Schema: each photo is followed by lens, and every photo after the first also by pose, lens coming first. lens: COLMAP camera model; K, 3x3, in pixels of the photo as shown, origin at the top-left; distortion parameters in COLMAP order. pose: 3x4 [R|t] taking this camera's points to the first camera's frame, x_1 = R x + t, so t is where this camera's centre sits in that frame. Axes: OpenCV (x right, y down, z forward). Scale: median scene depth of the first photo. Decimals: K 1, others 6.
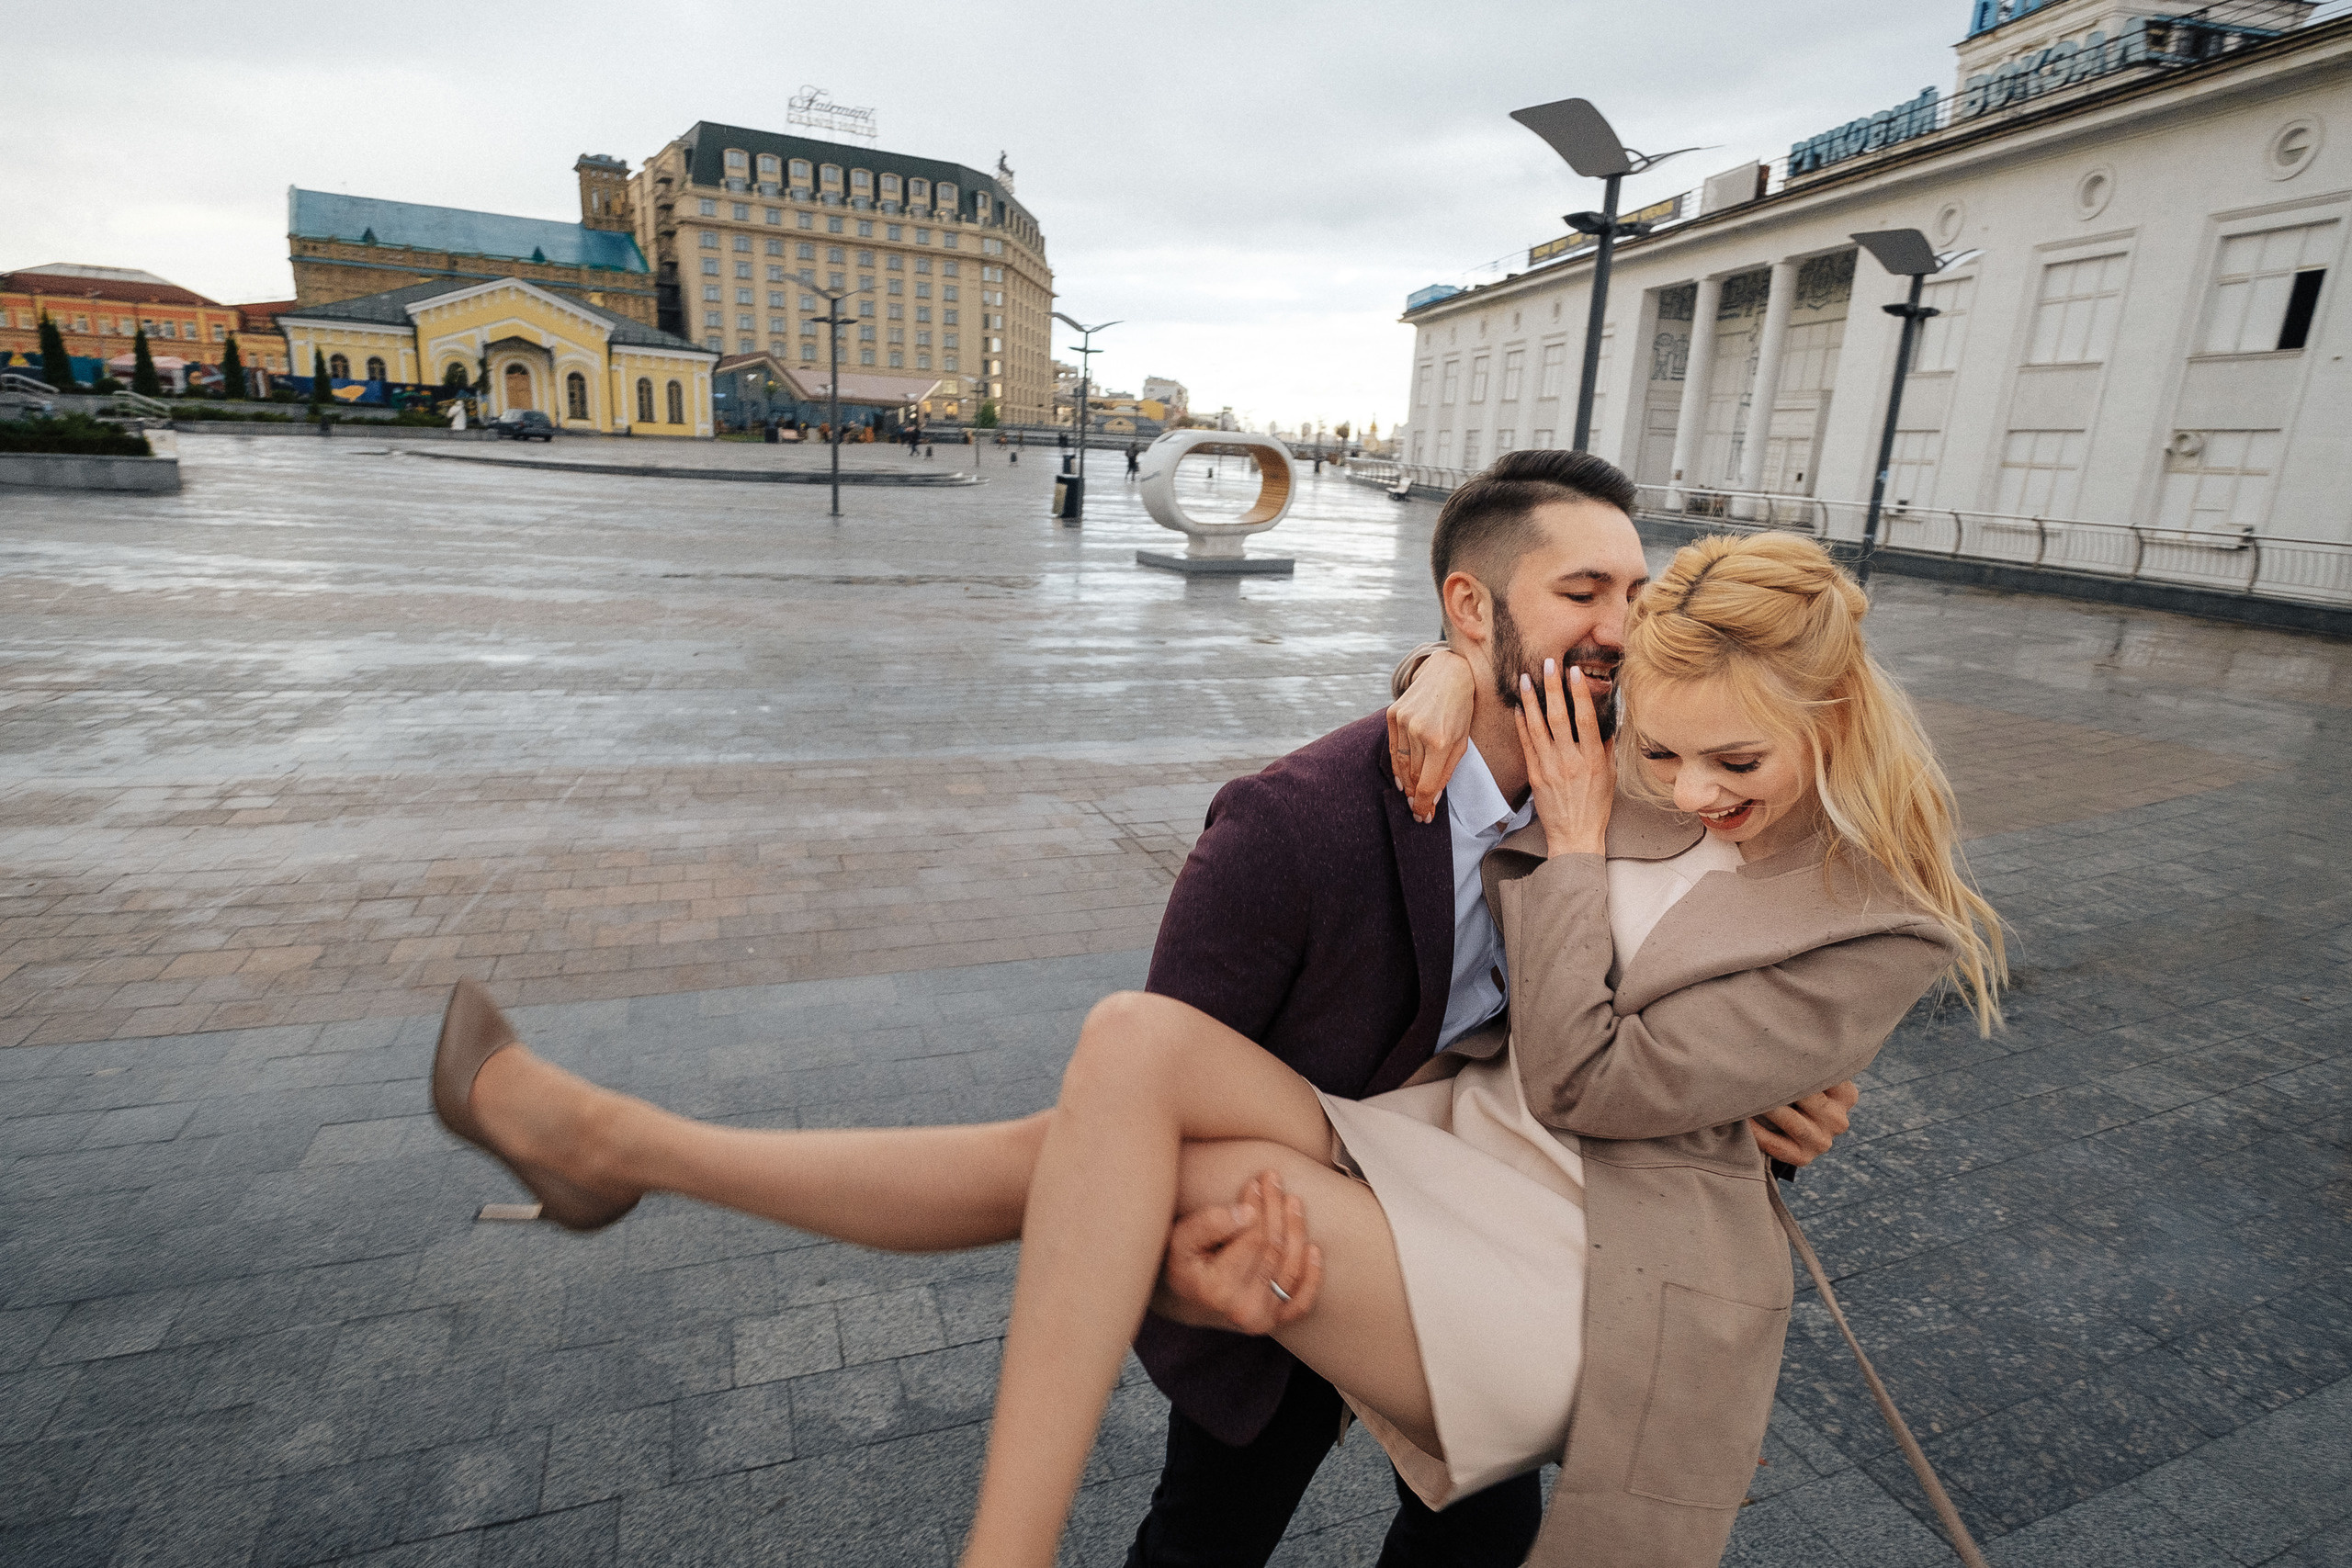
lens RADIAL K [[1240.5, 0, 1179.0], [0, 1240.5, 785.4], [0, 0, 1]] dist [-0.001649, -0.000564]
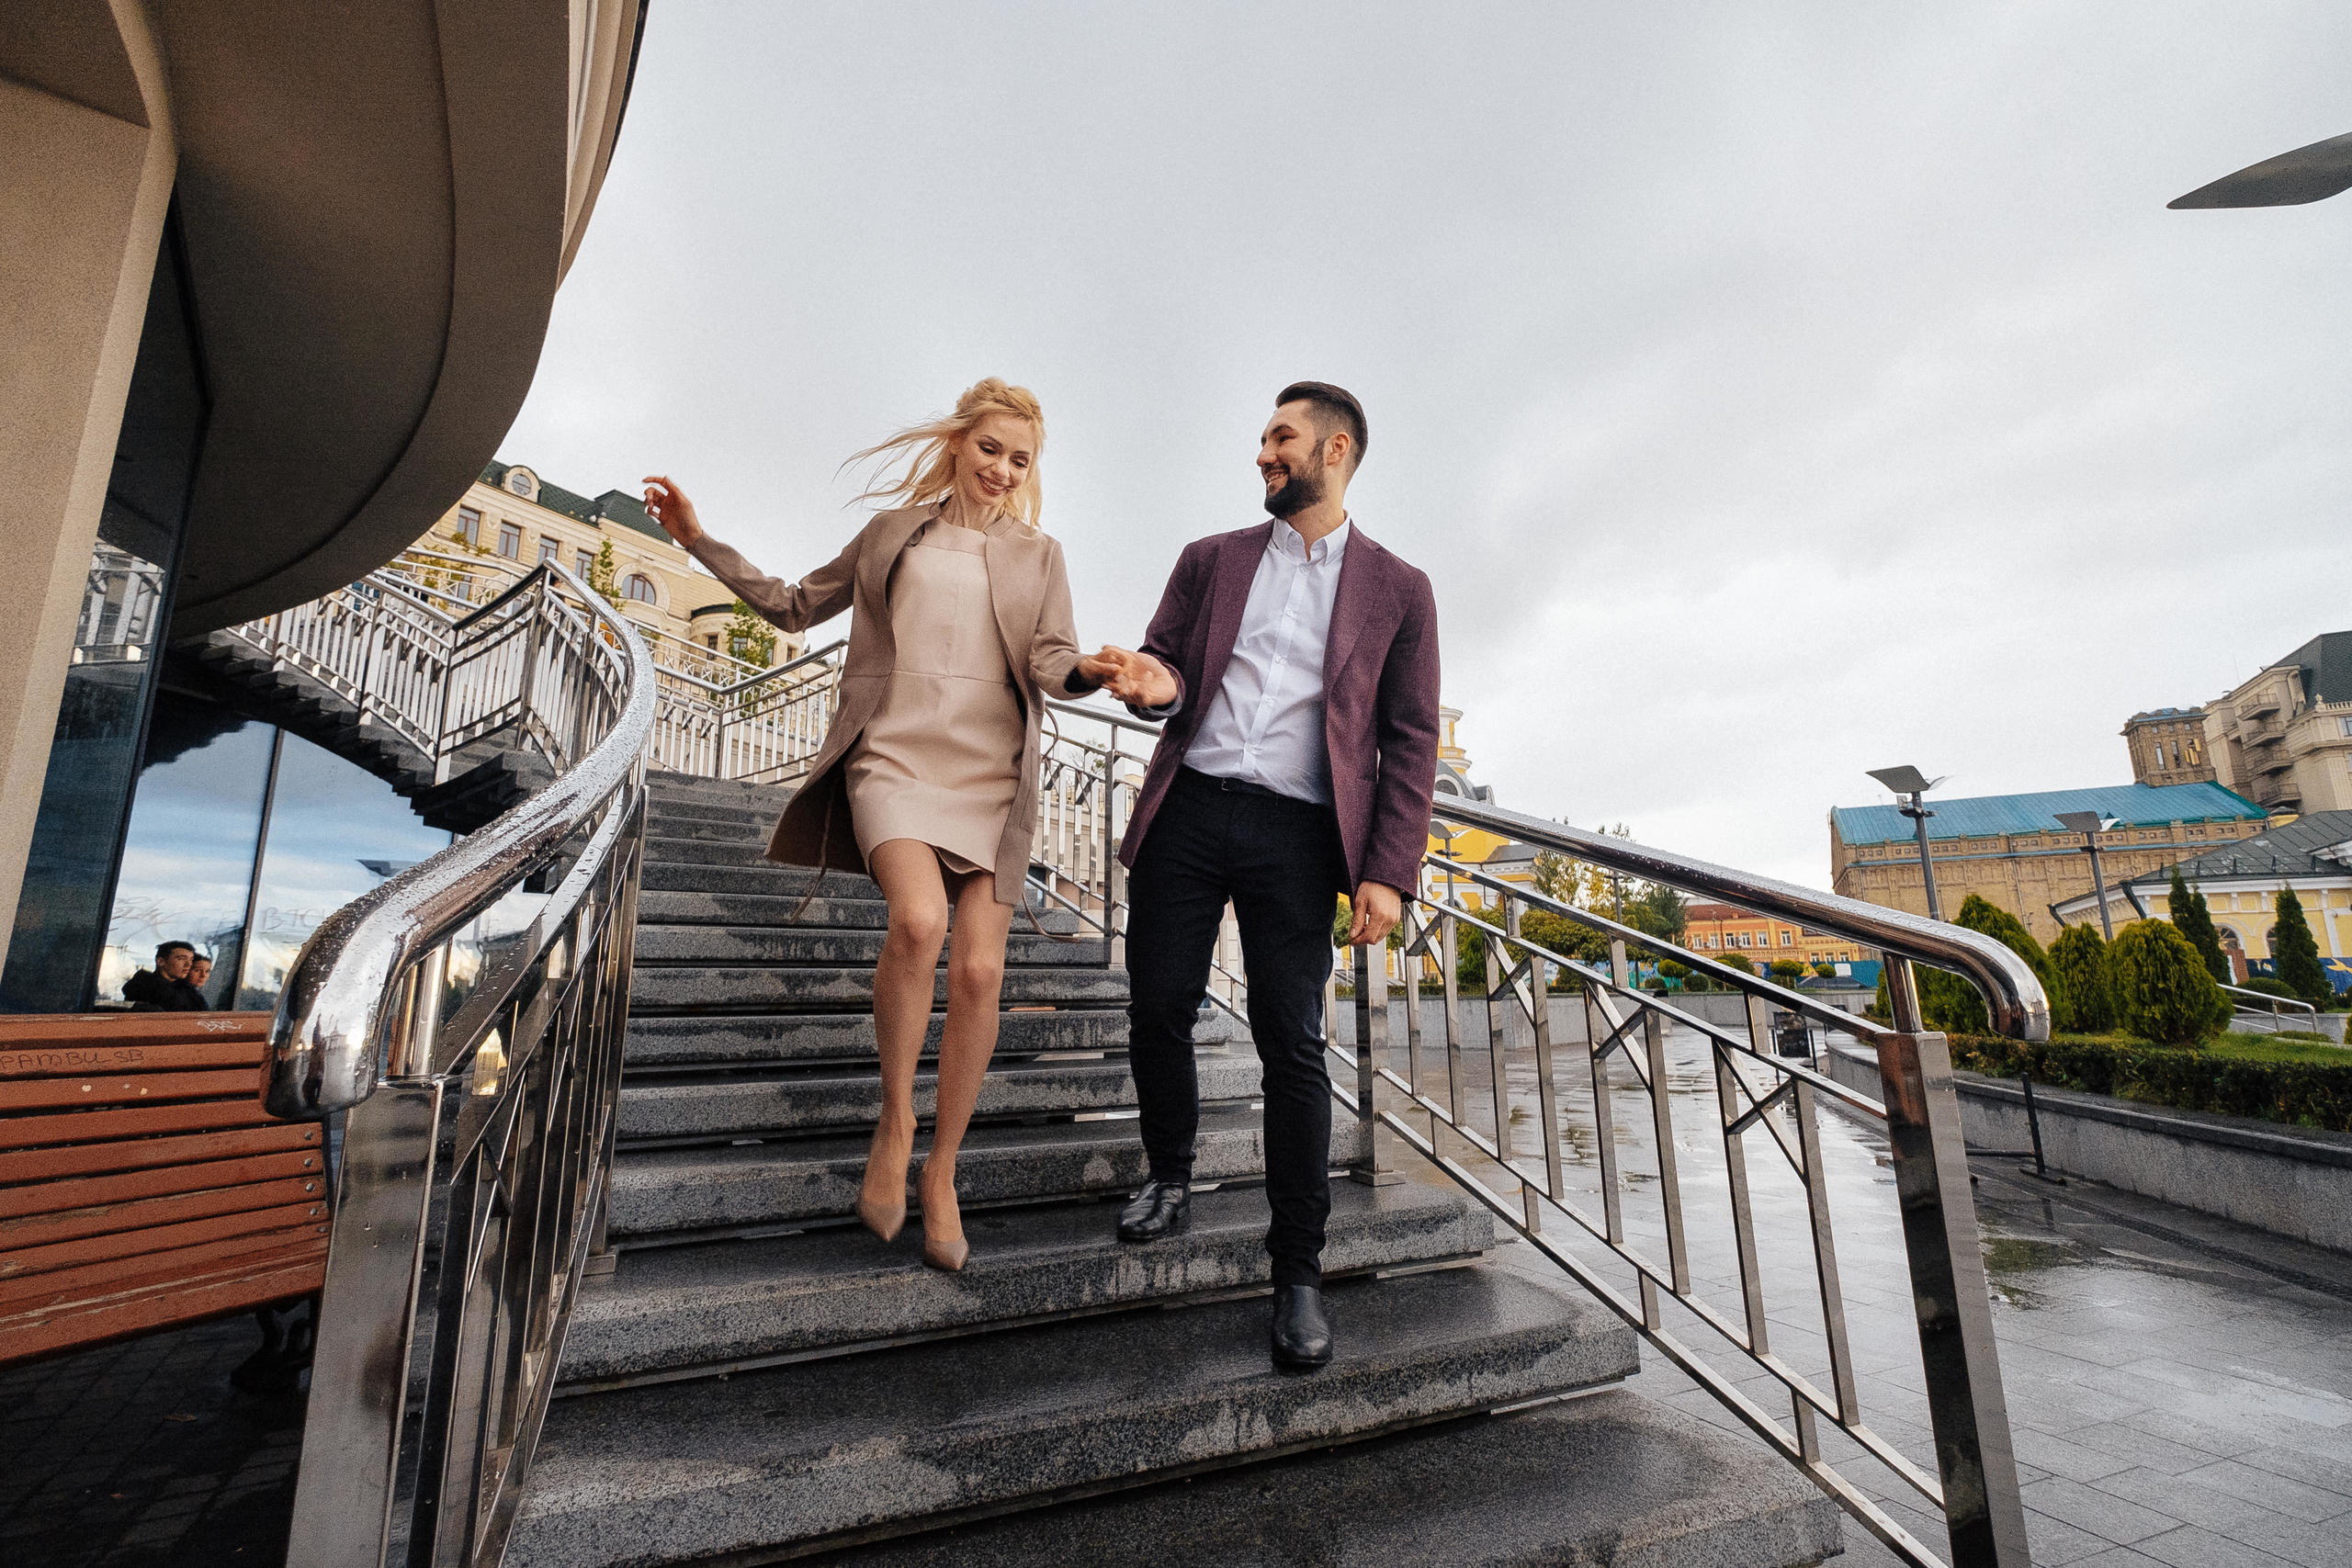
lens RADIAL K [[1042.7, 0, 1176.0], [0, 1042.7, 784.0], [0, 0, 1]] dist [-0.001447, -0.000633]
pose [[0.484382, -0.230271, -0.844008, -0.395593], [-0.198984, 0.910454, -0.362599, -0.078245], [0.851927, 0.343581, 0.395188, 0.208806]]
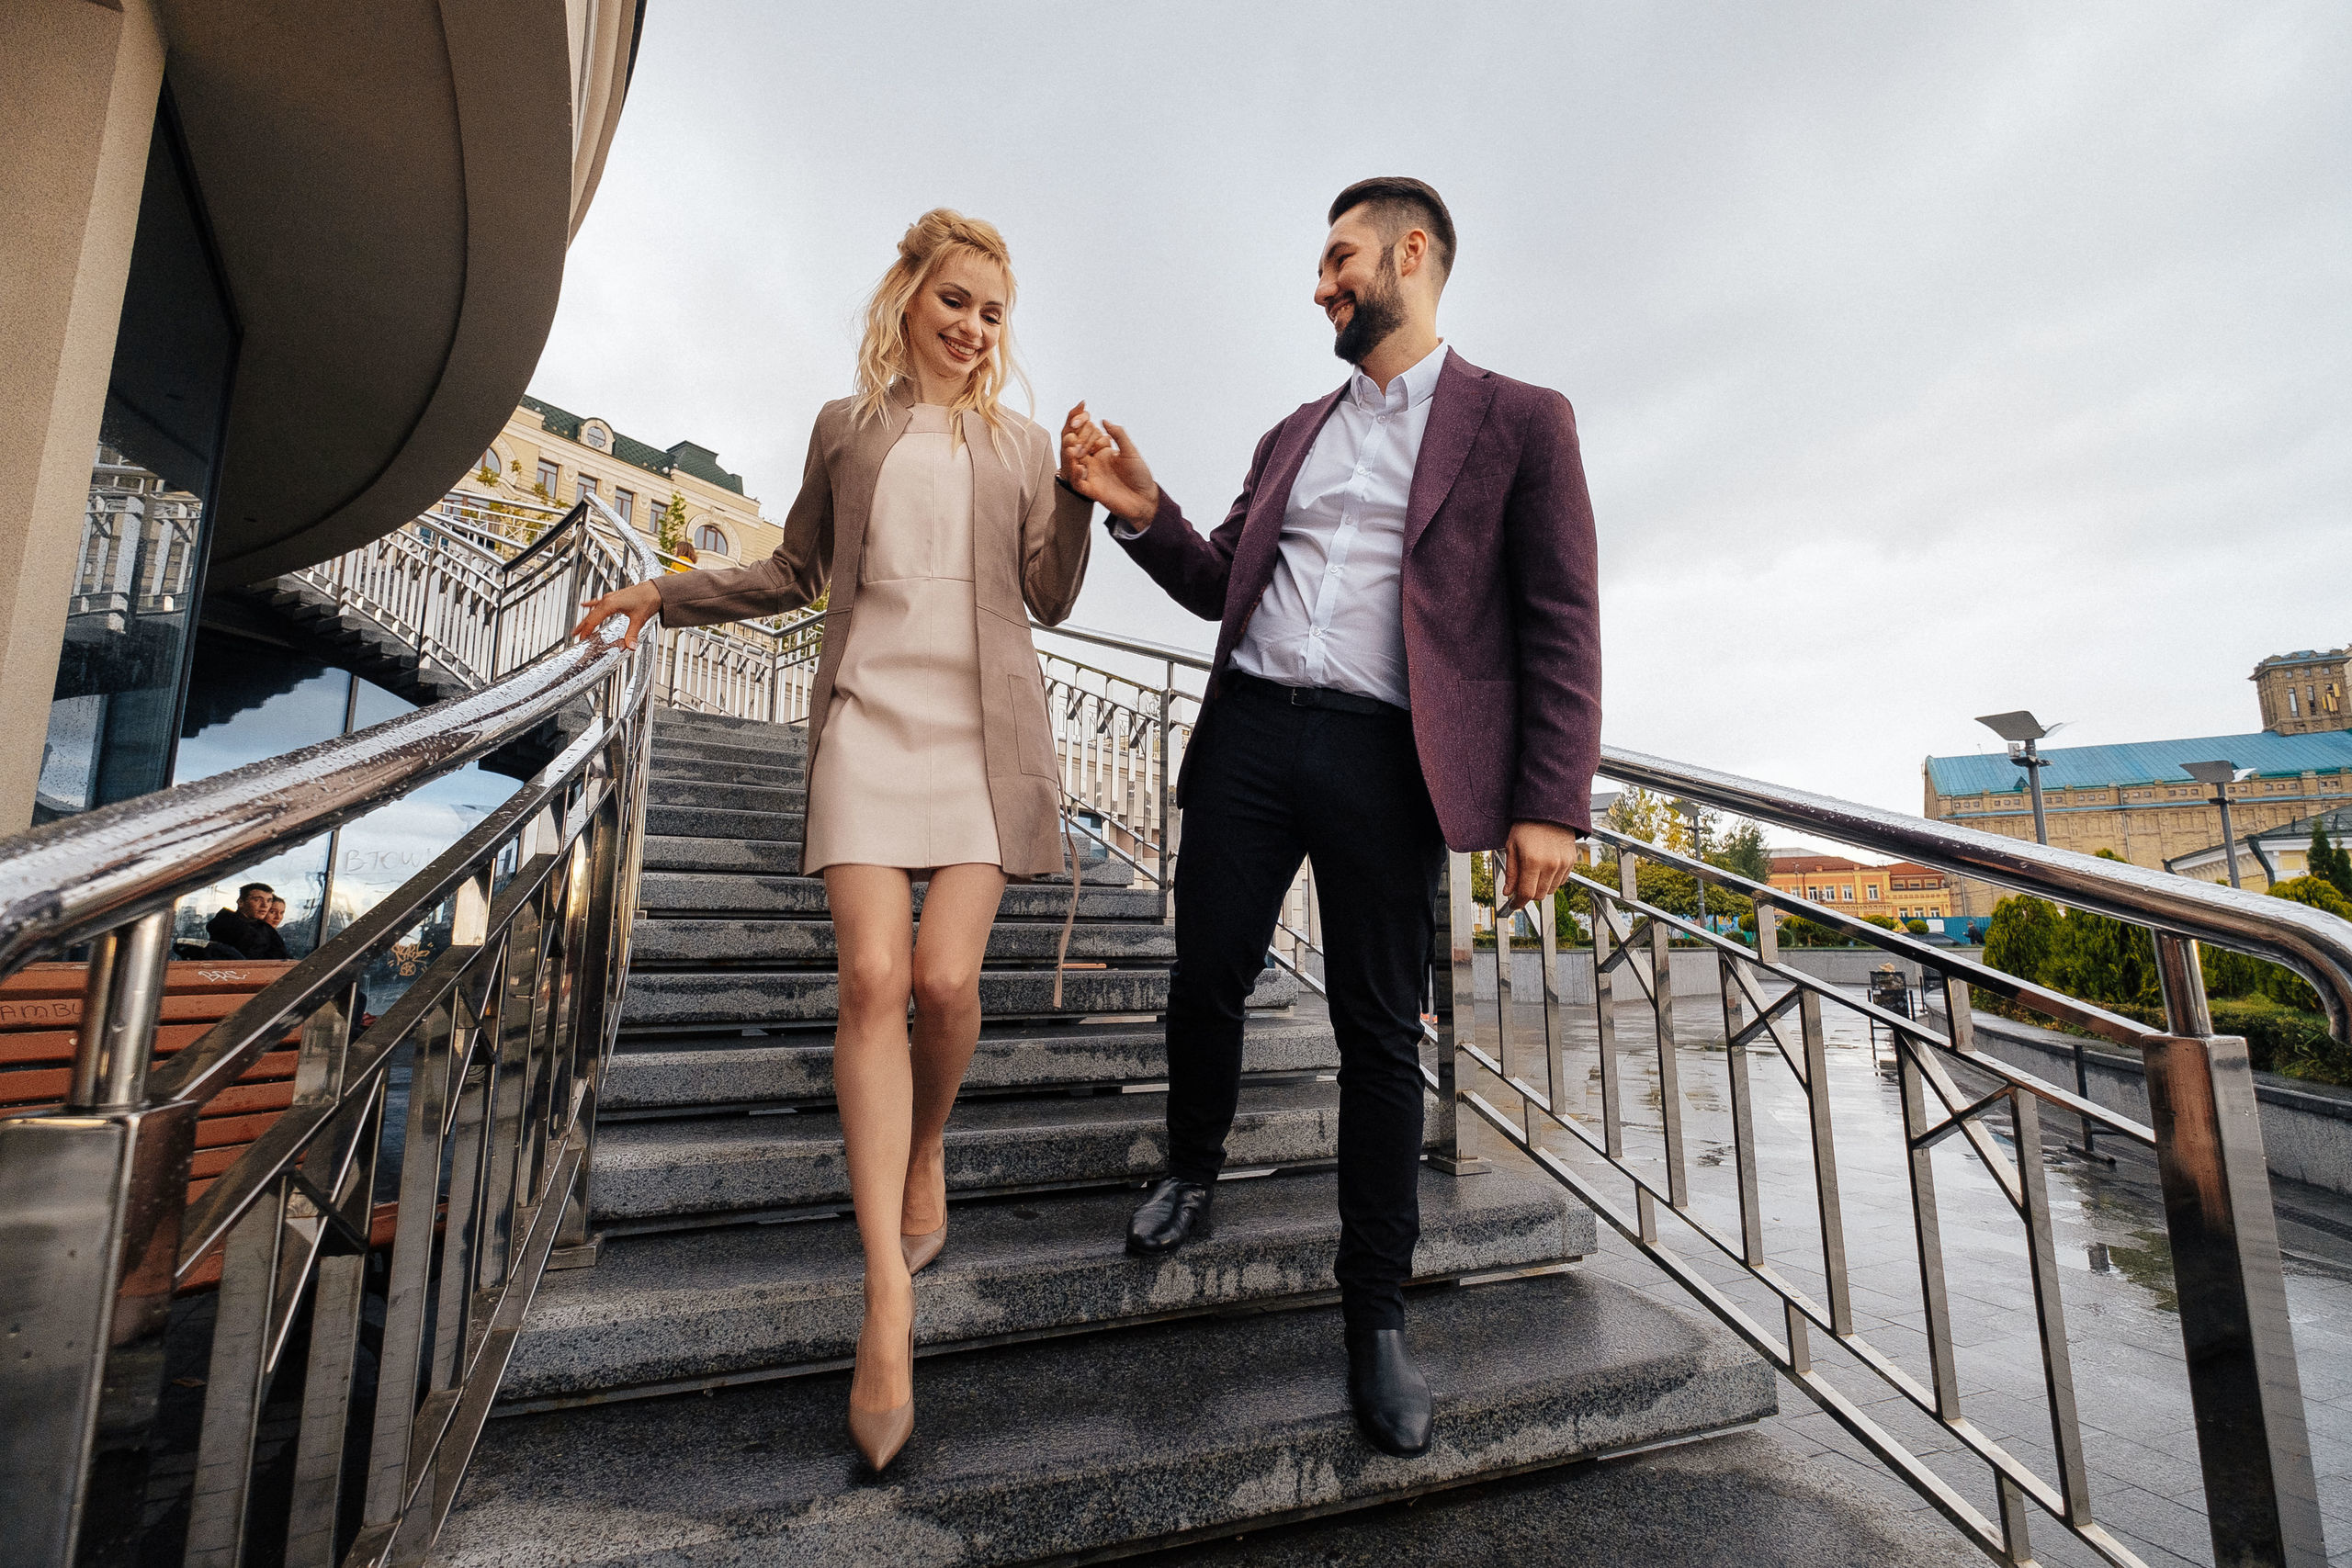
lens RADIAL K [[1042.7, 0, 1176.0], [0, 1042.7, 784.0], [0, 0, 1]] dist [-0.001447, -0.000633]
pose [[0.431146, -0.186631, -0.882770, -0.398744], [-0.221288, 0.926622, -0.303980, -0.079362], [0.874726, 0.326405, 0.358210, 0.210584]]
